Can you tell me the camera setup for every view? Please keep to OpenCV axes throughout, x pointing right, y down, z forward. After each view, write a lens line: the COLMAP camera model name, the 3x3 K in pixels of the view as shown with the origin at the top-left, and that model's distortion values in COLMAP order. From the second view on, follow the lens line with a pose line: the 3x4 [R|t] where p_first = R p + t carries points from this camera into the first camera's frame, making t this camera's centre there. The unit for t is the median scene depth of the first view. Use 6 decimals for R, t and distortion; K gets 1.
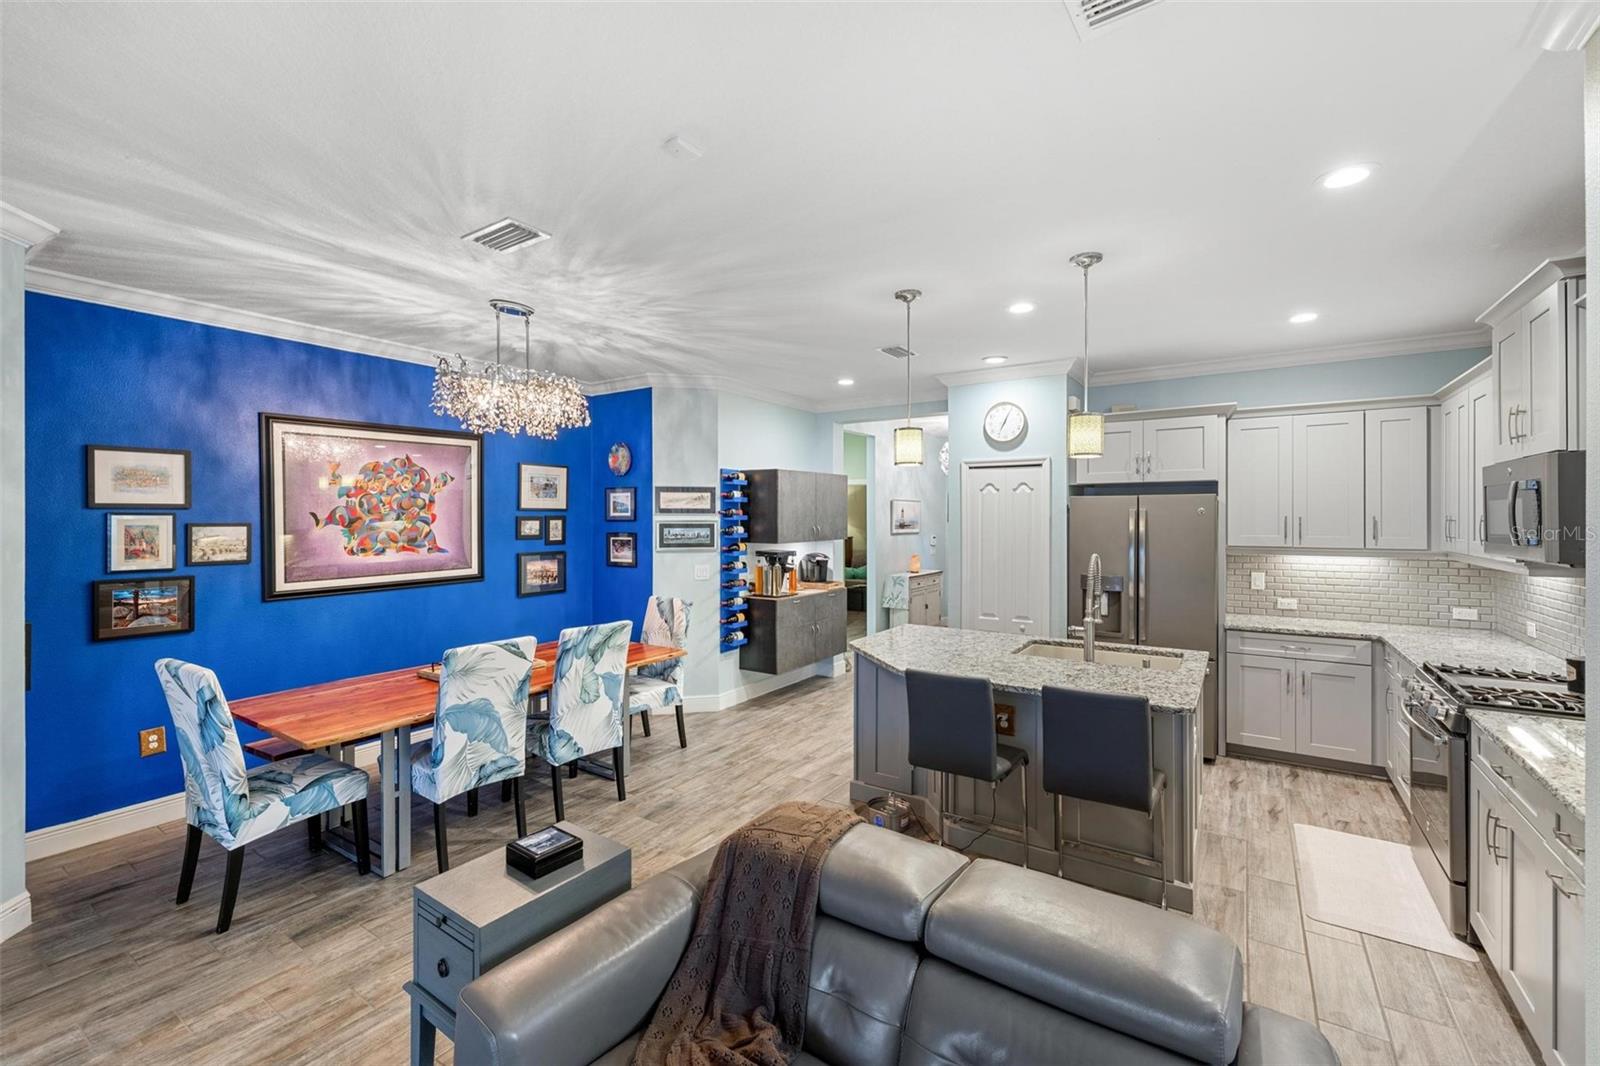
lens RADIAL K [[671.7, 0, 800.2], [0, 671.7, 520.1], [0, 0, 1]] dist [0.000526, 0.000008]
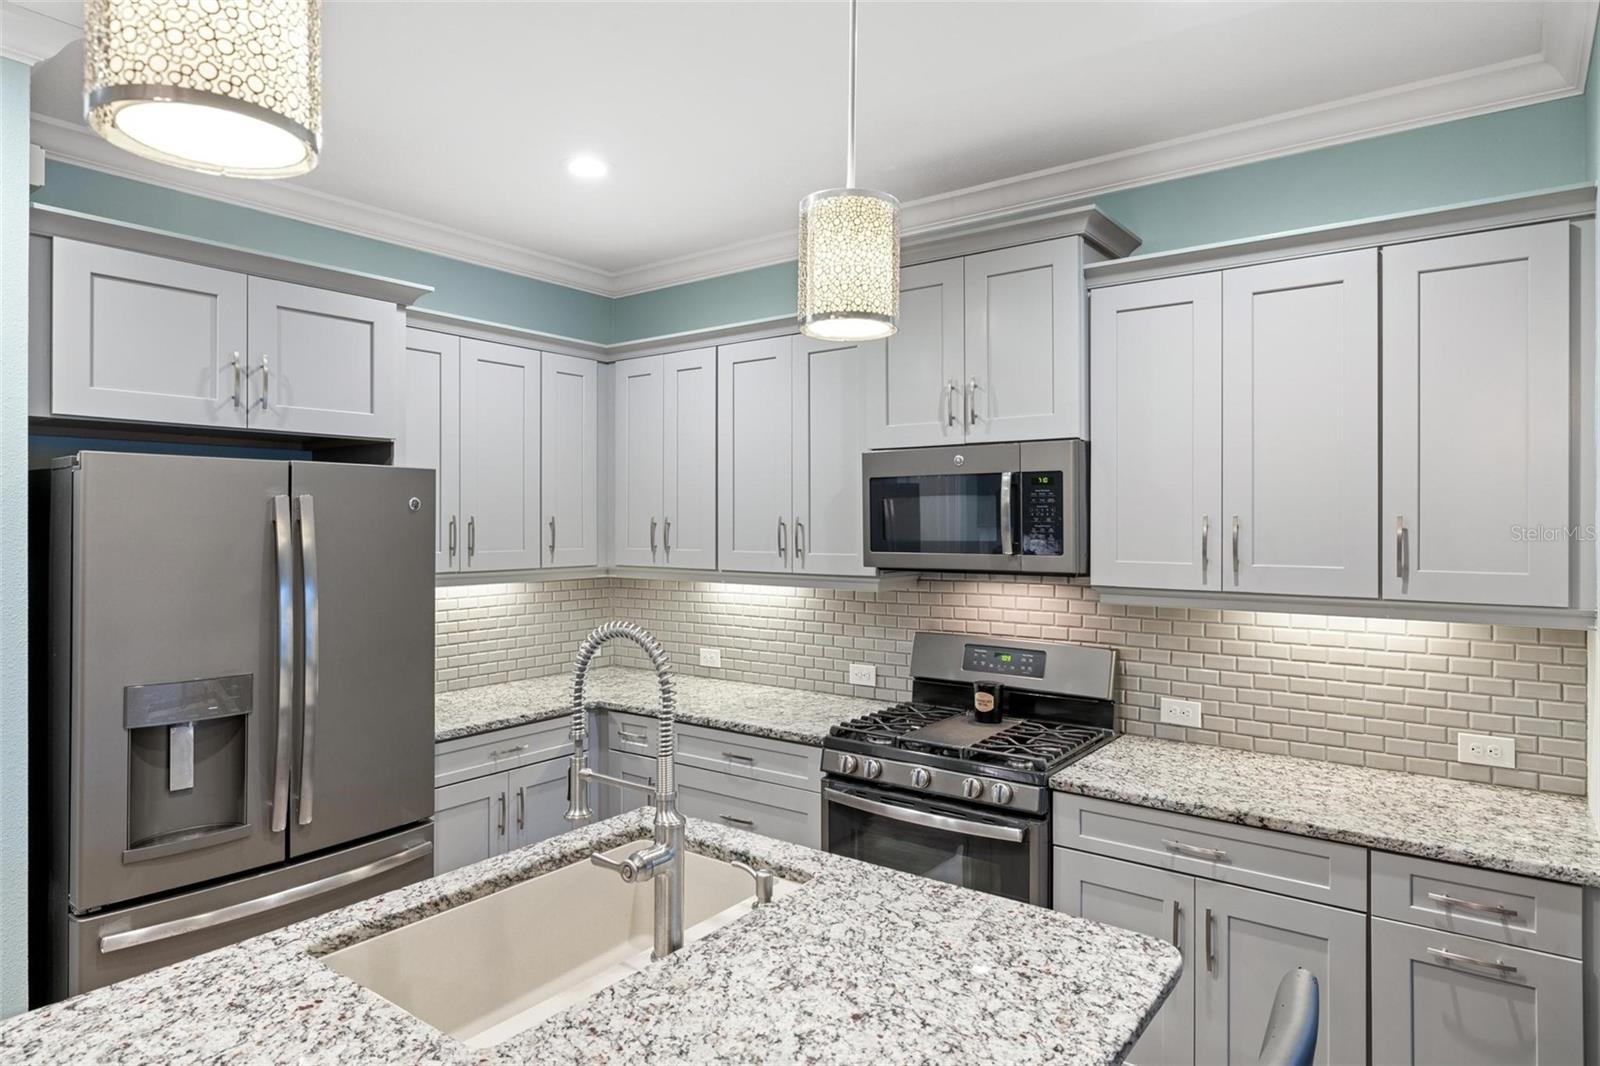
lens RADIAL K [[931.5, 0, 803.1], [0, 931.5, 520.1], [0, 0, 1]] dist [-0.004674, 0.001020]
pose [[0.059512, 0.002955, 0.998223, -0.021526], [0.002519, 0.999992, -0.003110, 0.000489], [-0.998224, 0.002699, 0.059504, 0.602384]]
